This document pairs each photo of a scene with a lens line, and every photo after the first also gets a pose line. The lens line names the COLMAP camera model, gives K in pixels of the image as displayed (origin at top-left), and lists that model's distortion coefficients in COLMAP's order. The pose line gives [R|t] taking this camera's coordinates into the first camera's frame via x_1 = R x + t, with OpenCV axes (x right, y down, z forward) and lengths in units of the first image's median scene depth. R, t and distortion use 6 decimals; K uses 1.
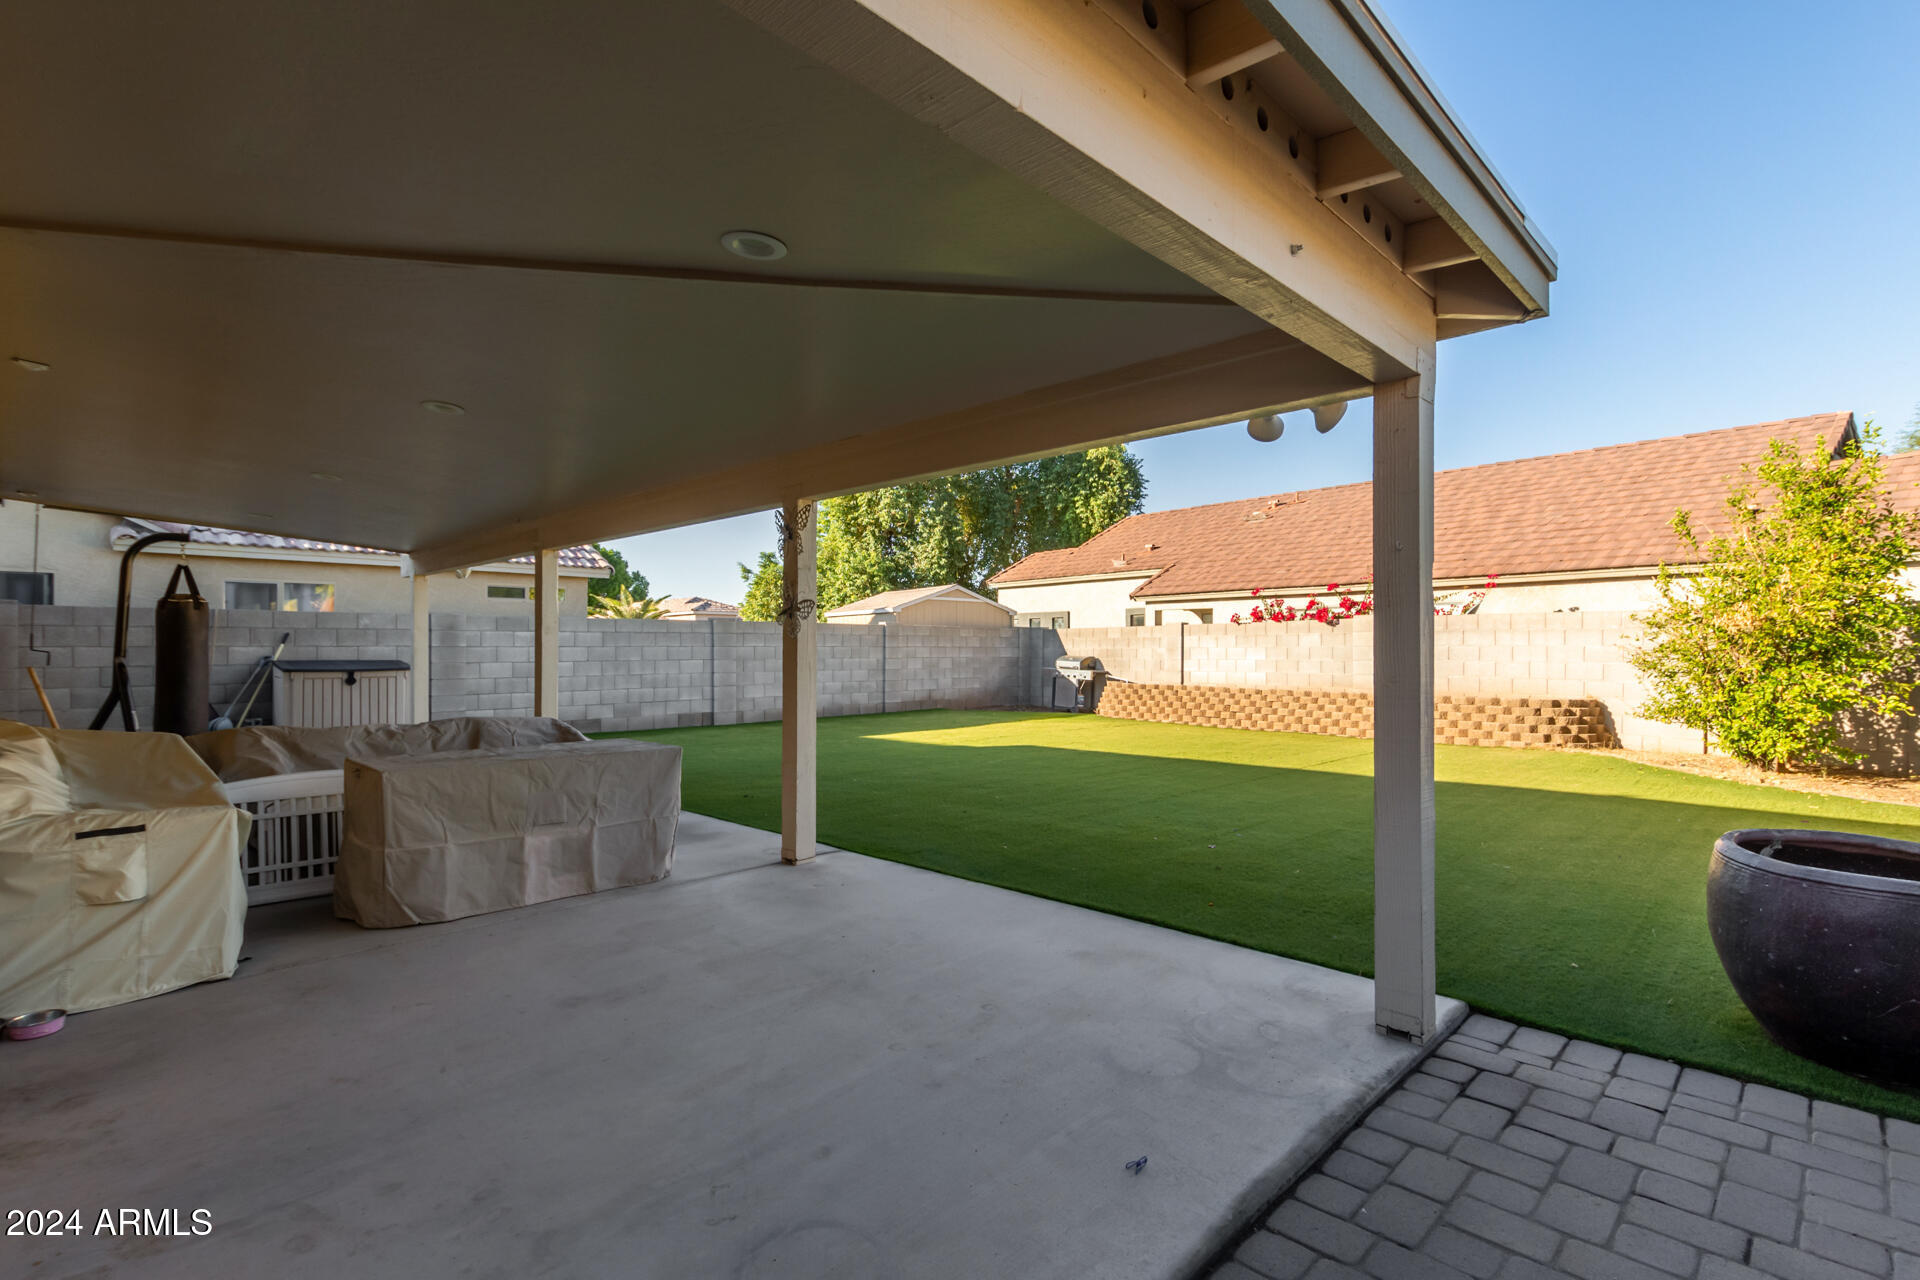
lens RADIAL K [[902.3, 0, 1022.4], [0, 902.3, 645.8], [0, 0, 1]] dist [0.011872, -0.004260]
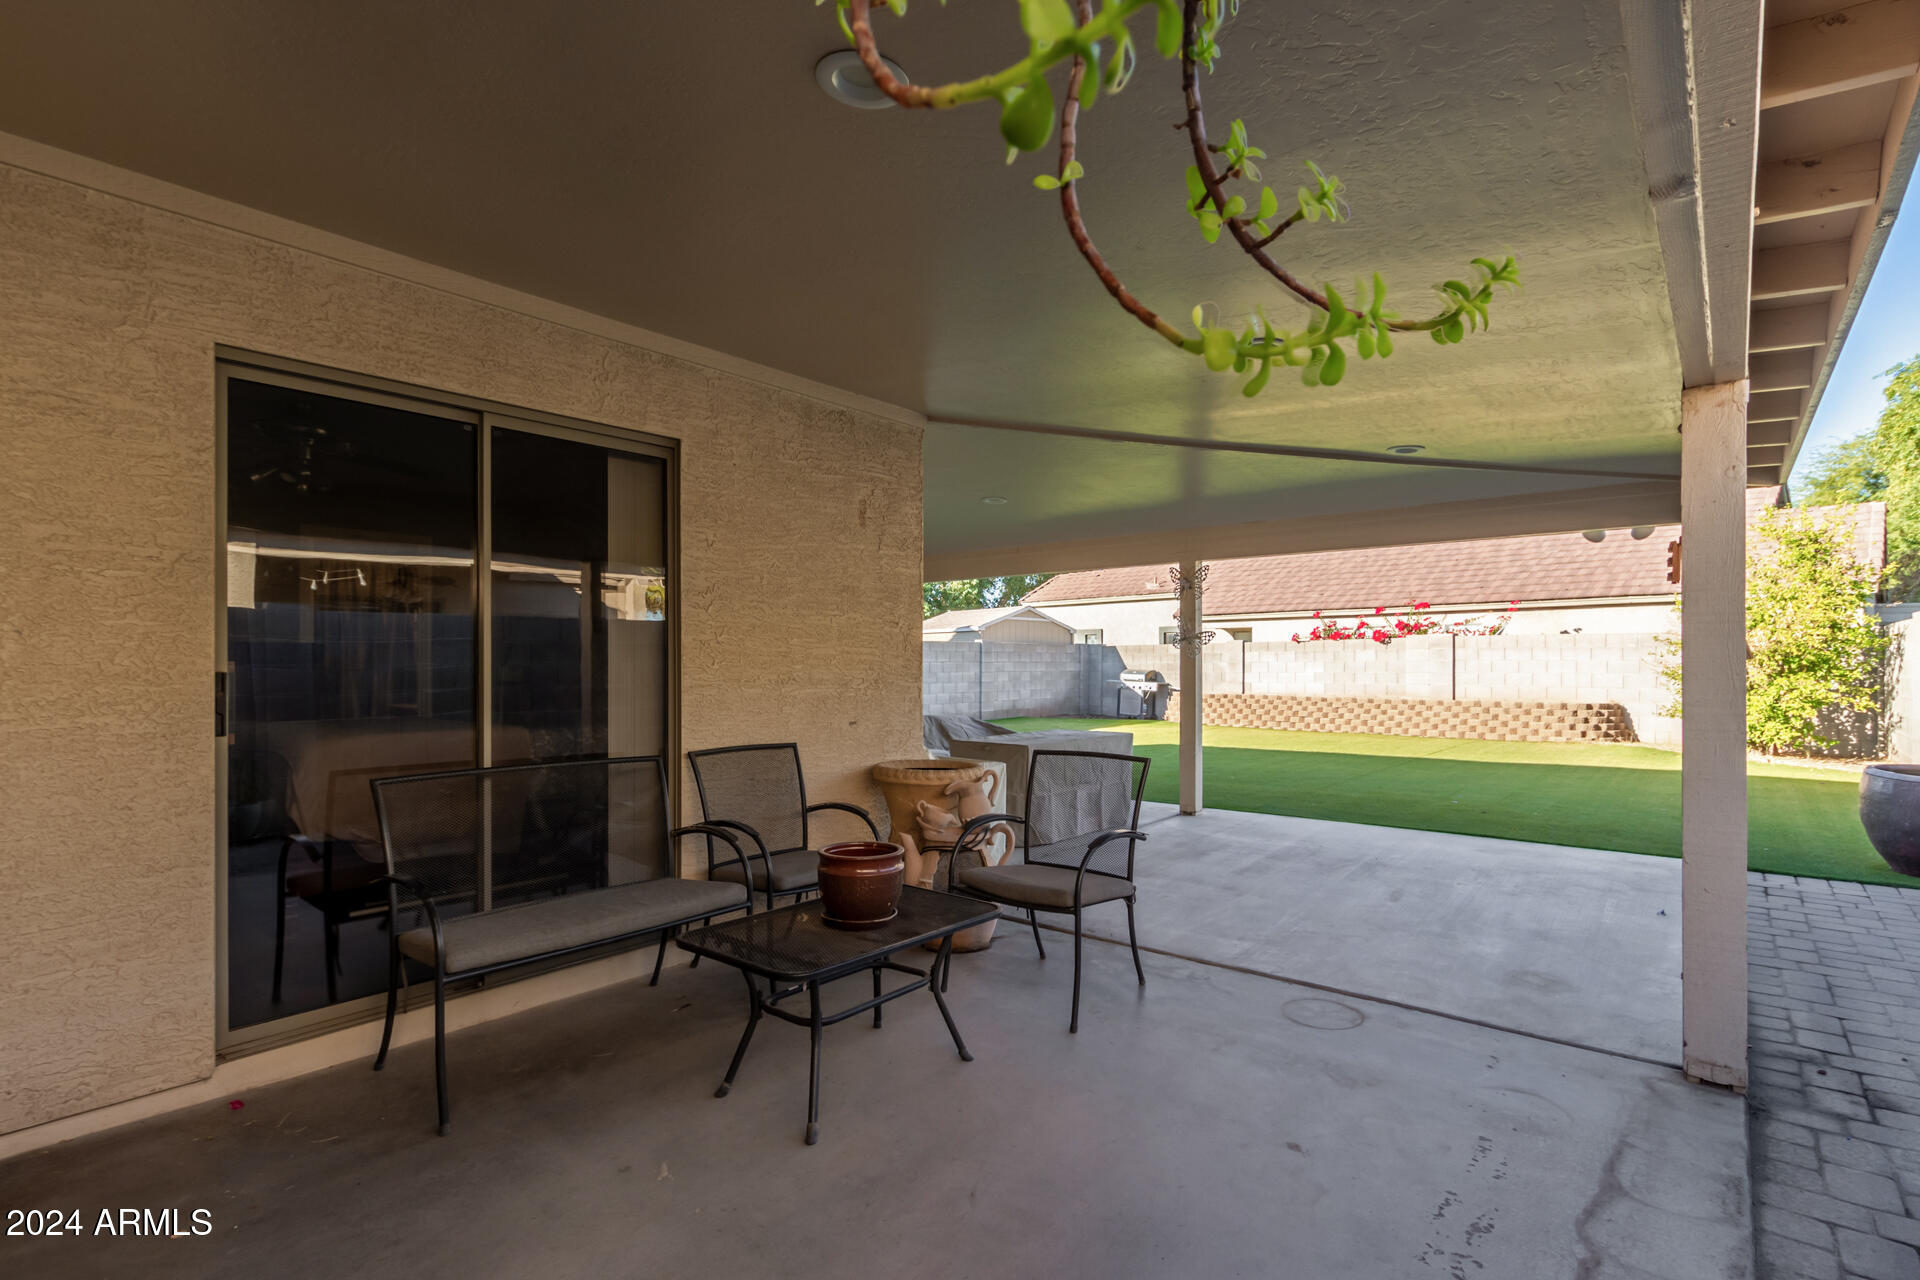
lens RADIAL K [[902.3, 0, 1022.4], [0, 902.3, 660.6], [0, 0, 1]] dist [0.011872, -0.004260]
pose [[0.996827, -0.001771, 0.079583, -0.225874], [0.001669, 0.999998, 0.001351, -0.002287], [-0.079585, -0.001214, 0.996827, -0.145807]]
